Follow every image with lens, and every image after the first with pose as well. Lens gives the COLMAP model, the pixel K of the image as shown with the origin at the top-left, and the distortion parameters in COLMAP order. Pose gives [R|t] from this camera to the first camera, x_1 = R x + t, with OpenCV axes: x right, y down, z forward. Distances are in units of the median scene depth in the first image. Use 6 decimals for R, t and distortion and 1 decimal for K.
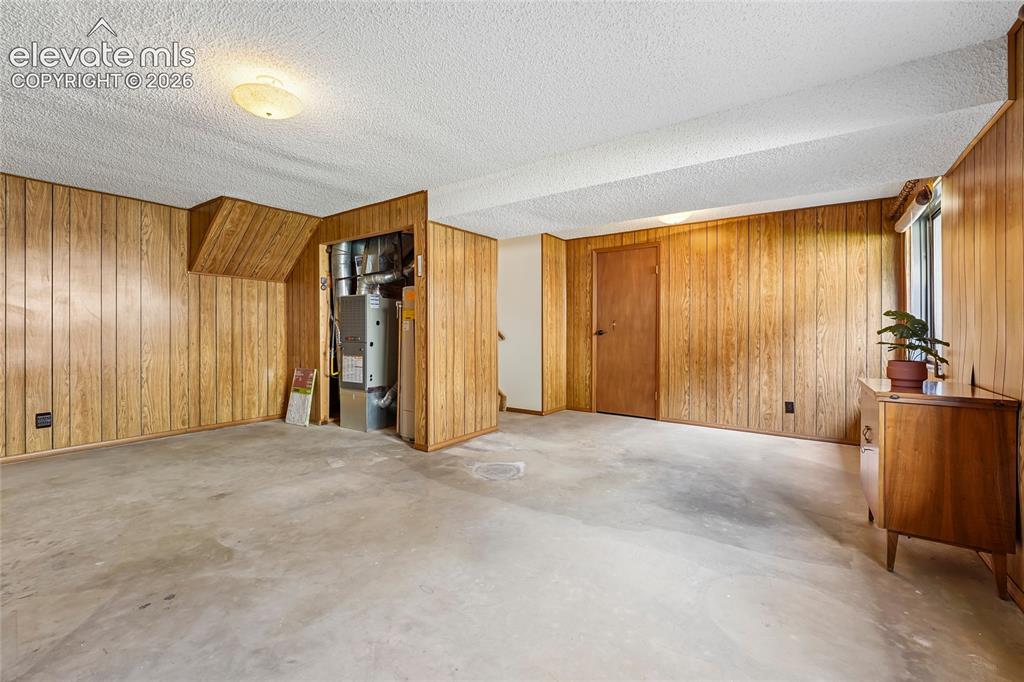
lens RADIAL K [[428.0, 0, 512.9], [0, 428.0, 332.9], [0, 0, 1]] dist [-0.012855, 0.003244]
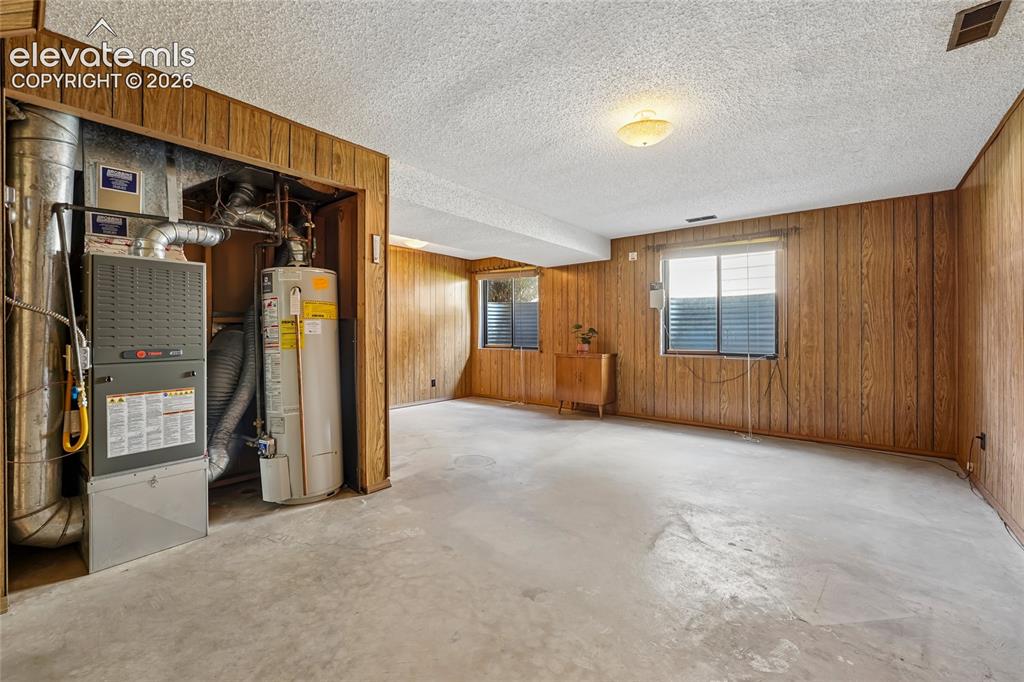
lens RADIAL K [[420.4, 0, 513.1], [0, 420.4, 334.4], [0, 0, 1]] dist [0.000485, 0.000082]
pose [[0.074002, -0.009131, 0.997216, -0.907461], [0.006921, 0.999939, 0.008643, -0.009489], [-0.997234, 0.006262, 0.074061, 0.671836]]
